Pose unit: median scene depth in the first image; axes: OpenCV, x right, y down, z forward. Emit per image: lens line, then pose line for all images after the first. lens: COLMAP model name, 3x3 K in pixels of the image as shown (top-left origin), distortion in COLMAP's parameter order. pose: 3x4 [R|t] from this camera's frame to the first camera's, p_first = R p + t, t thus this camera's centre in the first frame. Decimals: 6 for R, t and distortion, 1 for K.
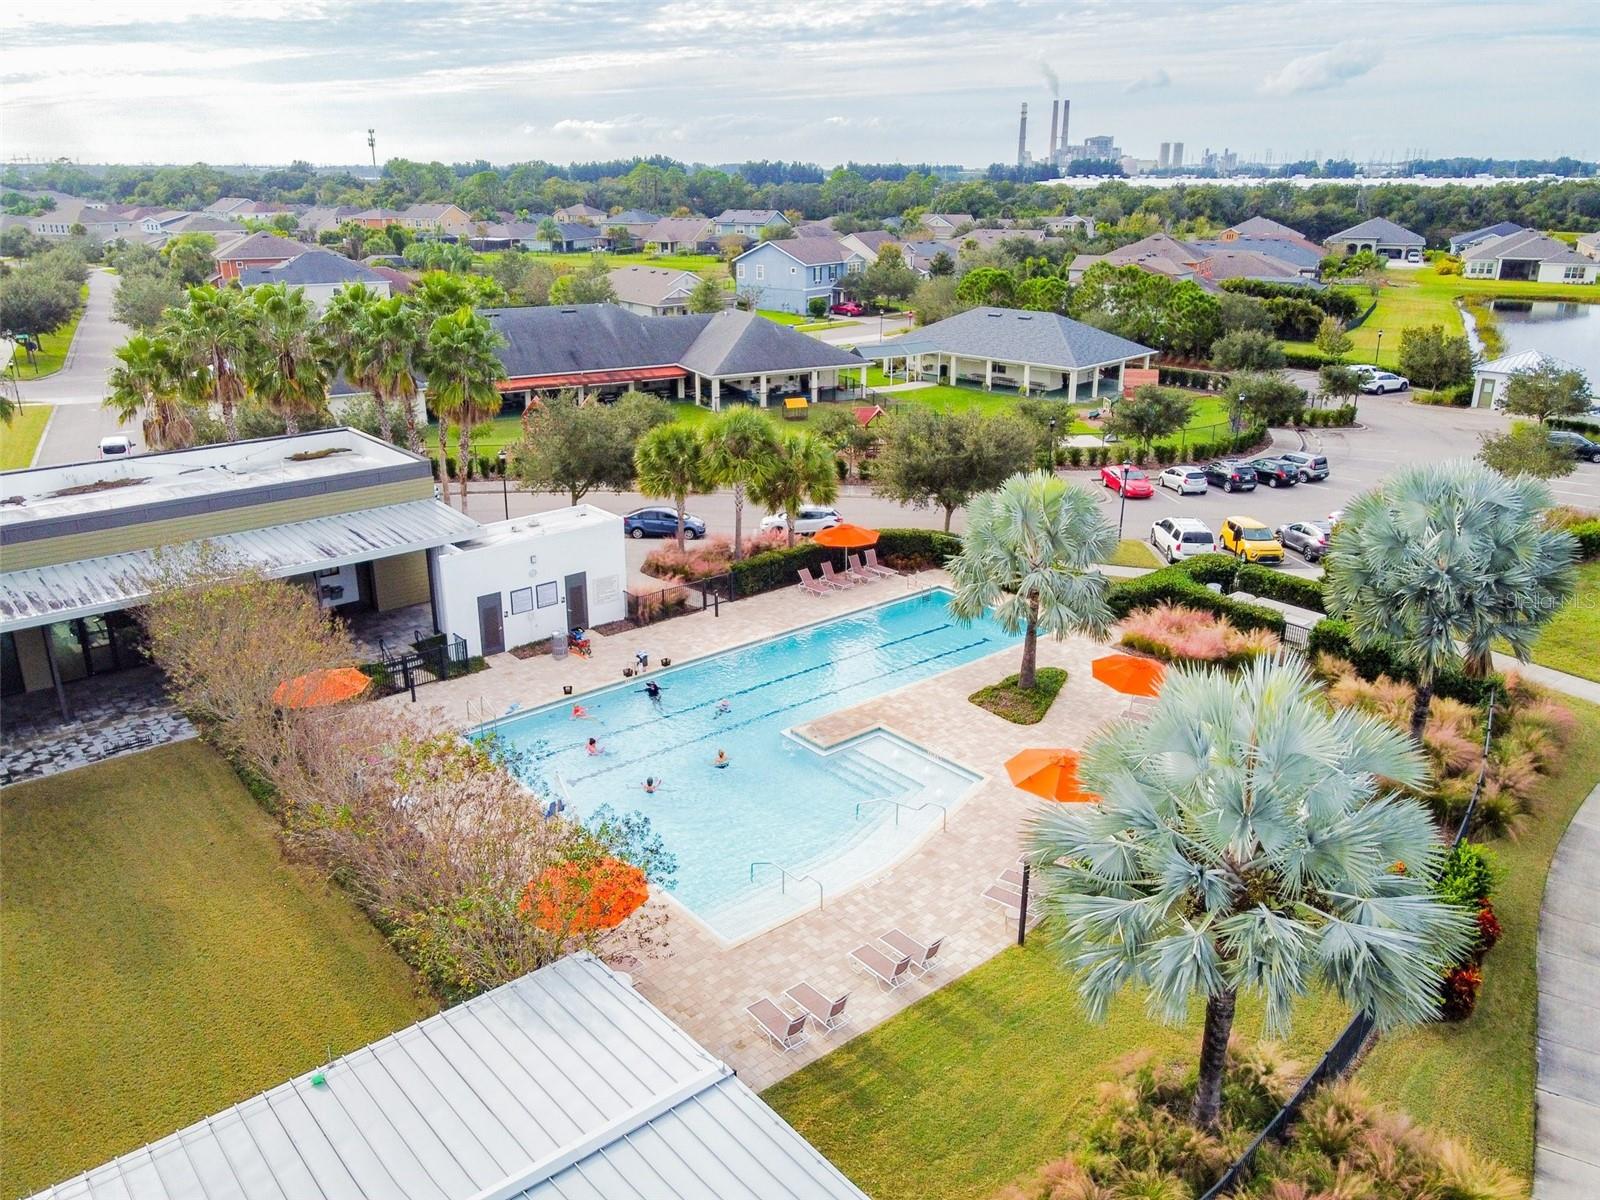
lens RADIAL K [[1233.8, 0, 789.2], [0, 1233.8, 605.6], [0, 0, 1]] dist [0.014685, 0.007066]
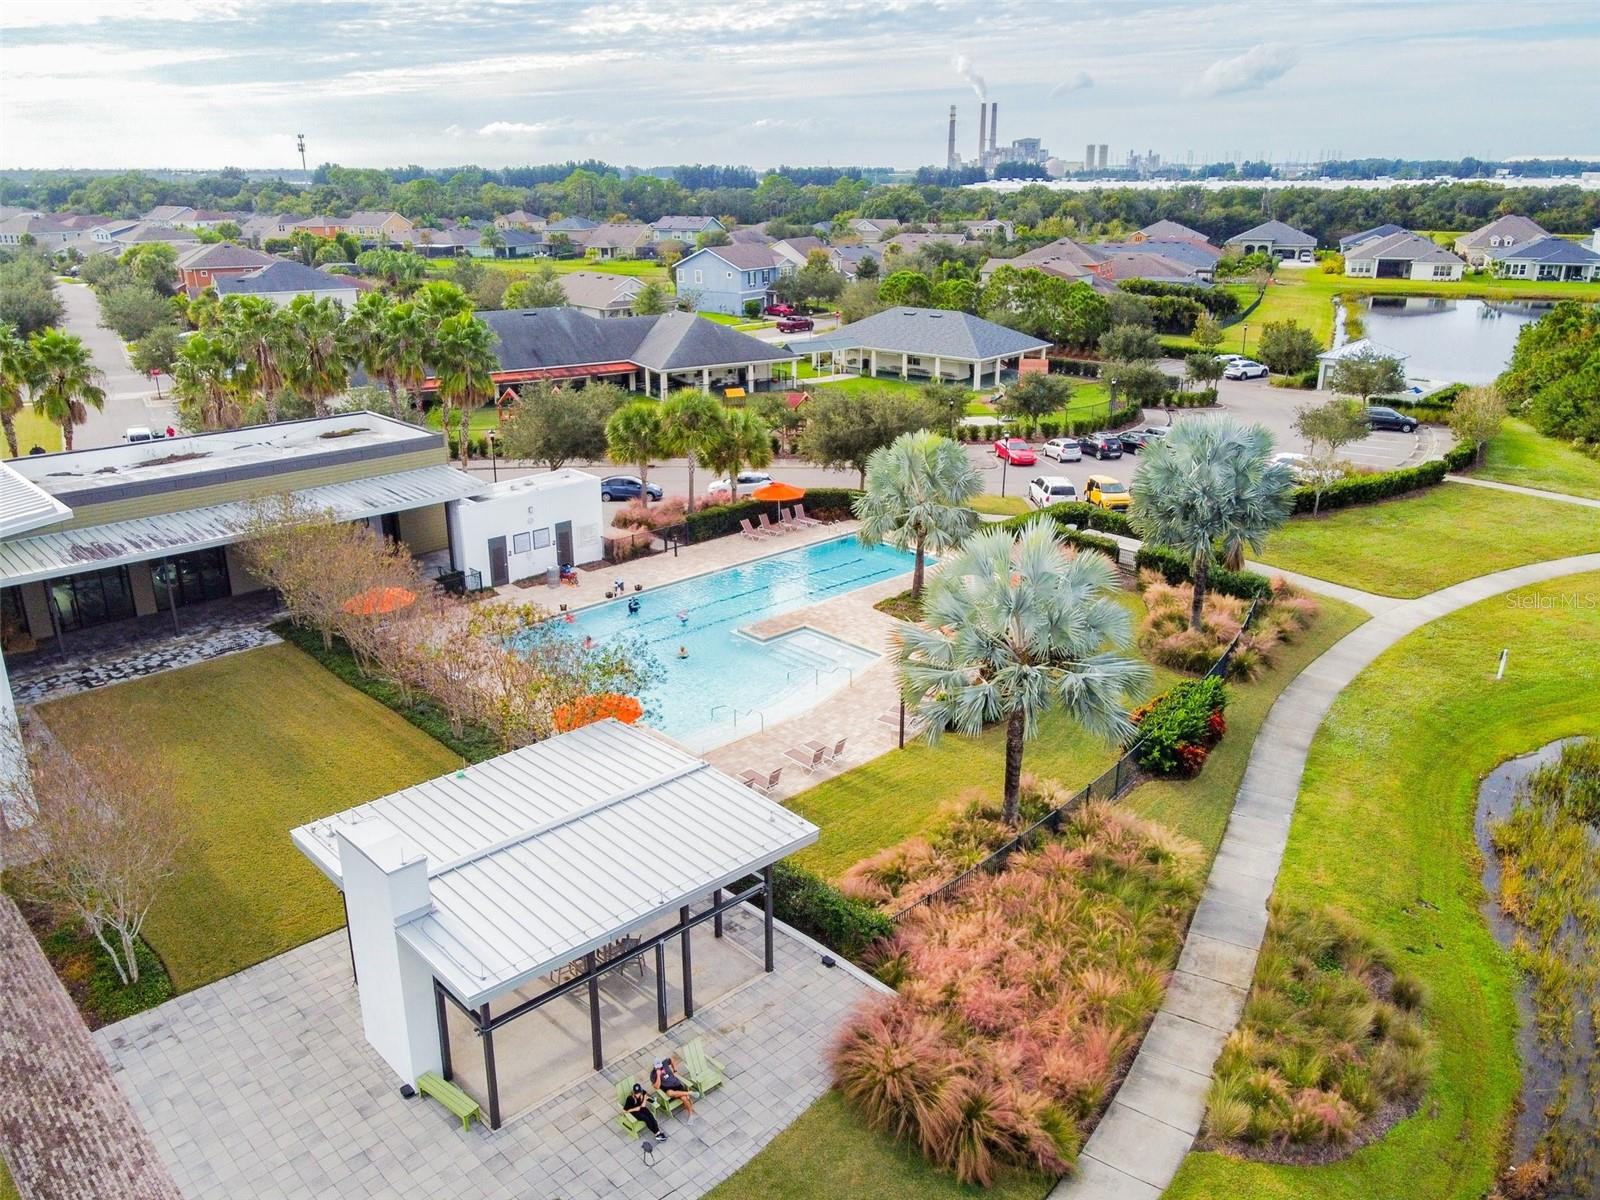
lens RADIAL K [[1233.8, 0, 813.3], [0, 1233.8, 600.6], [0, 0, 1]] dist [0.014685, 0.007066]
pose [[0.997546, -0.025841, 0.065069, -0.001701], [0.026158, 0.999650, -0.004031, 0.039631], [-0.064942, 0.005723, 0.997873, -0.162850]]
